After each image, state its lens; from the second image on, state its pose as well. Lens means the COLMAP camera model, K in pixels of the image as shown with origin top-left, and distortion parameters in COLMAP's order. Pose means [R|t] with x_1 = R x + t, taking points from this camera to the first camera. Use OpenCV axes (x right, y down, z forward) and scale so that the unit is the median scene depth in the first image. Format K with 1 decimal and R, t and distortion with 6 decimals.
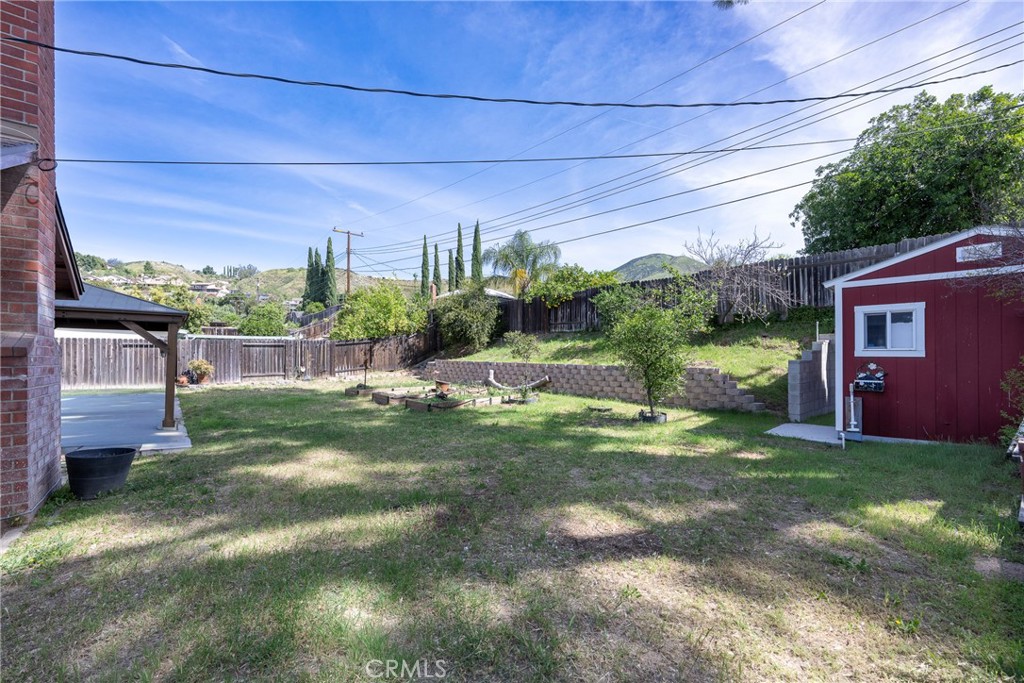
lens RADIAL K [[411.0, 0, 511.2], [0, 411.0, 349.5], [0, 0, 1]] dist [-0.000021, -0.000044]
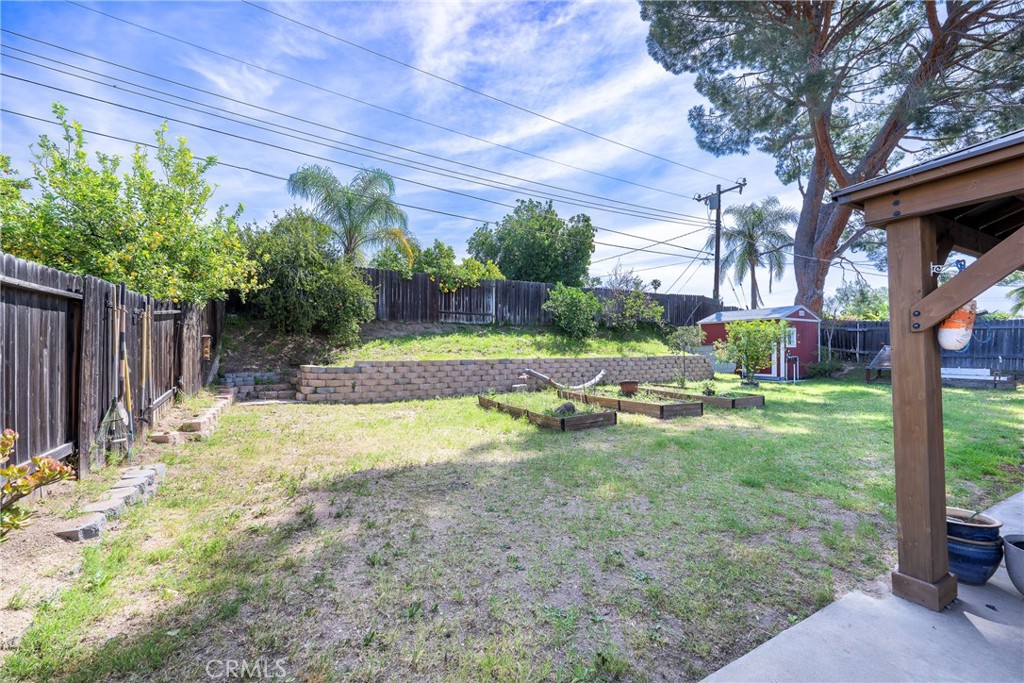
lens RADIAL K [[411.0, 0, 511.2], [0, 411.0, 349.5], [0, 0, 1]] dist [-0.000021, -0.000044]
pose [[0.181866, -0.000374, 0.983323, -2.000349], [0.001640, 0.999999, 0.000077, 0.027698], [-0.983322, 0.001598, 0.181866, 2.243905]]
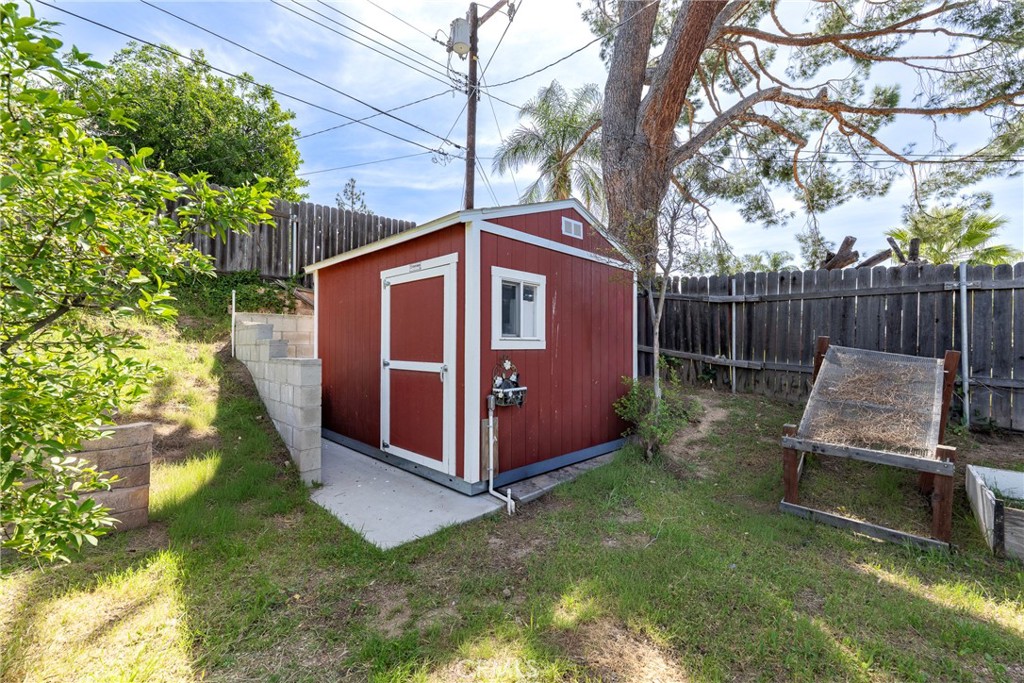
lens RADIAL K [[410.0, 0, 512.0], [0, 410.0, 341.5], [0, 0, 1]] dist [0.000294, 0.000006]
pose [[-0.076647, 0.008652, 0.997021, 0.243697], [-0.003884, 0.999952, -0.008976, 0.010363], [-0.997051, -0.004560, -0.076610, 1.032156]]
